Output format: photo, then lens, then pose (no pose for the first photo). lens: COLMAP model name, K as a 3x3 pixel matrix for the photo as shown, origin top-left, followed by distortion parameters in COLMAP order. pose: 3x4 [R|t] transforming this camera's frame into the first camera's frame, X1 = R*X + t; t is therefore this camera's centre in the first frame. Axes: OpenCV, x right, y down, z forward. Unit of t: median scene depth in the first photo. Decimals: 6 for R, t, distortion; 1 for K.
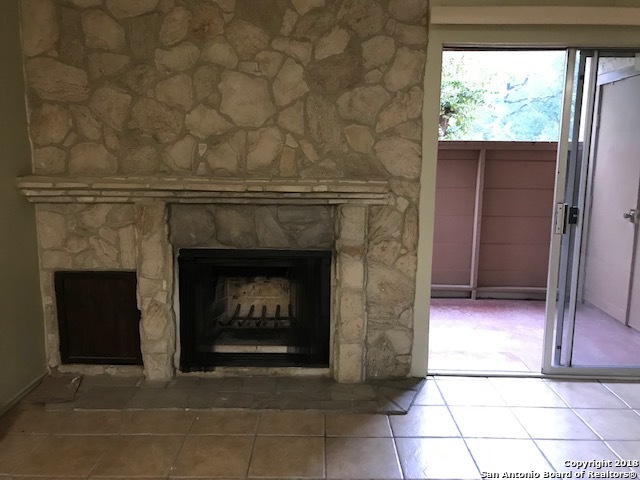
lens RADIAL K [[536.0, 0, 319.5], [0, 536.0, 239.0], [0, 0, 1]] dist [0.042950, -0.012454]
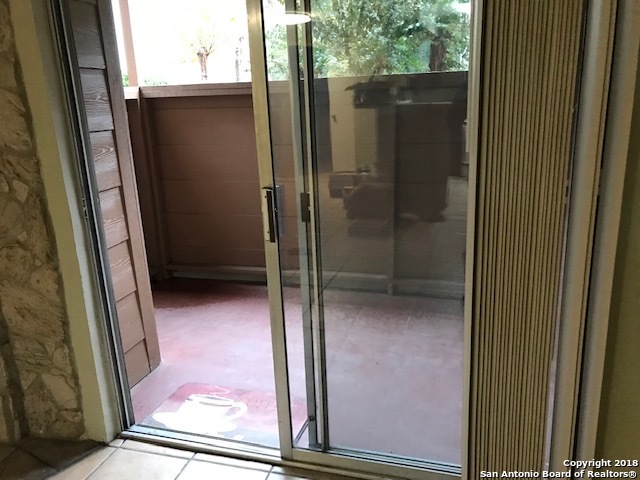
lens RADIAL K [[536.0, 0, 320.6], [0, 536.0, 239.5], [0, 0, 1]] dist [0.042950, -0.012454]
pose [[0.962743, 0.031128, -0.268622, 0.650011], [-0.001125, 0.993805, 0.111131, -0.076704], [0.270417, -0.106688, 0.956814, 0.457049]]
